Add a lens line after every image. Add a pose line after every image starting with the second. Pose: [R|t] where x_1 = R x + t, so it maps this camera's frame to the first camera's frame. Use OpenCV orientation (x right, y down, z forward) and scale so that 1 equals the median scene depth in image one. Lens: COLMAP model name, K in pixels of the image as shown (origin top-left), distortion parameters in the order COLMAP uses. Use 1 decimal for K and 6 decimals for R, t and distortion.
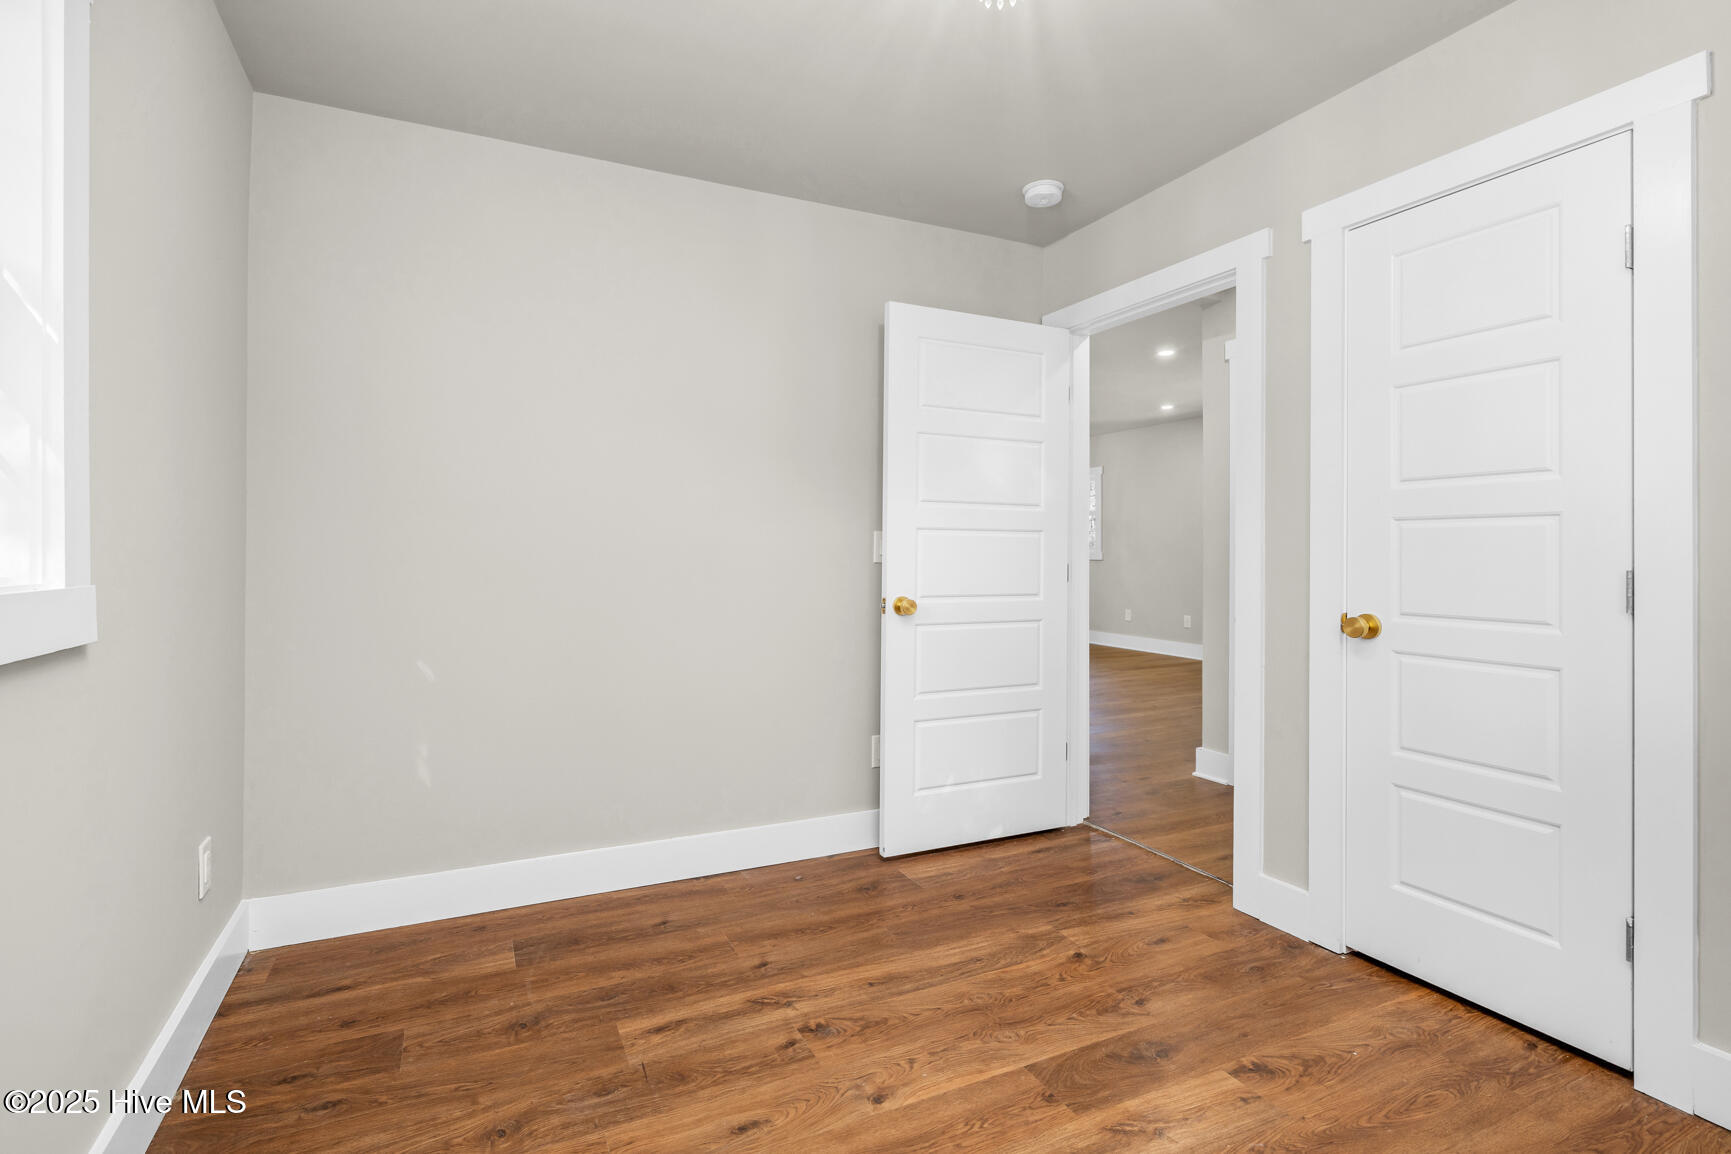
lens RADIAL K [[847.6, 0, 862.4], [0, 847.6, 570.0], [0, 0, 1]] dist [-0.002044, -0.000001]
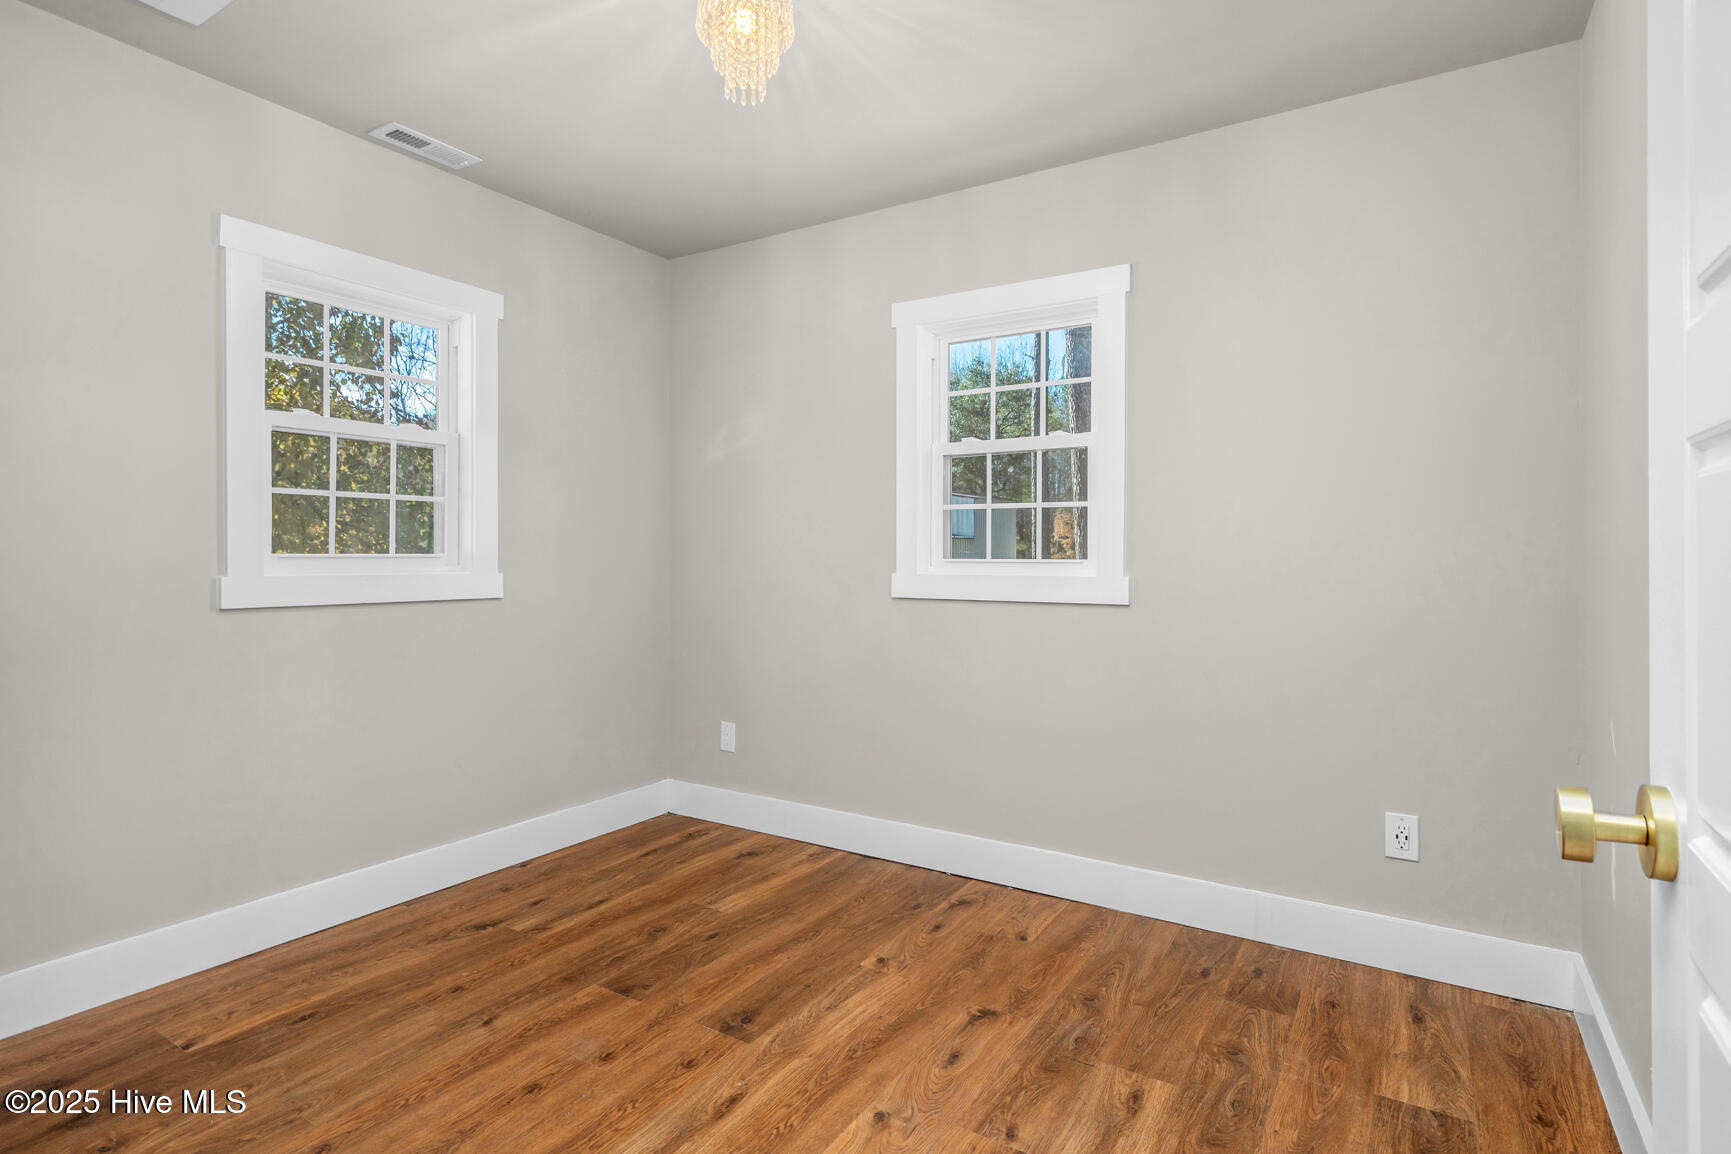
lens RADIAL K [[847.6, 0, 853.3], [0, 847.6, 564.0], [0, 0, 1]] dist [-0.002044, -0.000001]
pose [[-0.863392, 0.000115, -0.504534, 0.517609], [-0.014306, 0.999592, 0.024709, -0.063598], [0.504331, 0.028552, -0.863038, 1.696196]]
